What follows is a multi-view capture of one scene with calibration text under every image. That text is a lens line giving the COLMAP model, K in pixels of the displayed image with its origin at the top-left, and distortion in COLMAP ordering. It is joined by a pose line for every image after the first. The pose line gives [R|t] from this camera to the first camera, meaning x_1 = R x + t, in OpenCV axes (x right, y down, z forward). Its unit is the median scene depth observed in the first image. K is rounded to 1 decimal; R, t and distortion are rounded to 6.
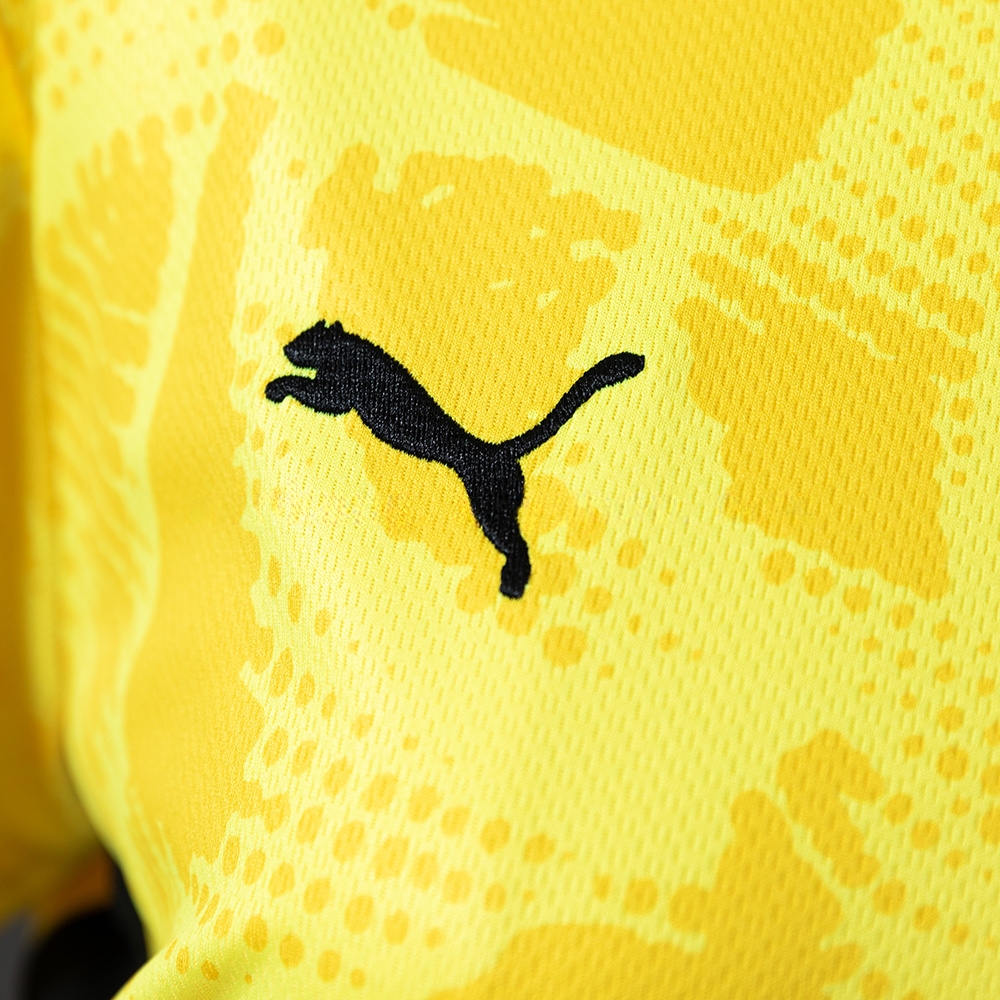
lens RADIAL K [[2713.7, 0, 500.0], [0, 2713.7, 500.0], [0, 0, 1]] dist [0.002359, -0.062478]
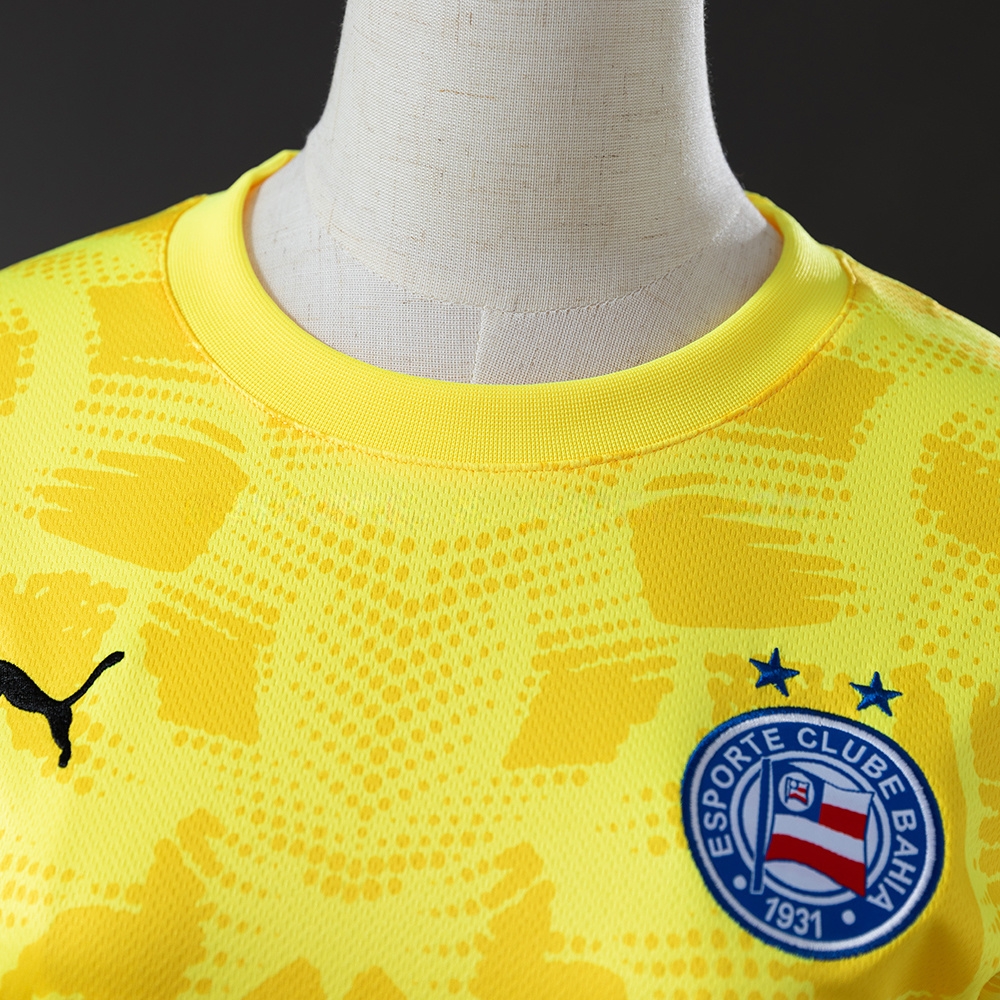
lens RADIAL K [[2109.7, 0, 500.0], [0, 2109.7, 500.0], [0, 0, 1]] dist [-0.076439, 0.302952]
pose [[0.989440, -0.130622, -0.062825, 0.489747], [0.117625, 0.976871, -0.178569, 0.170201], [0.084697, 0.169293, 0.981920, -0.670311]]
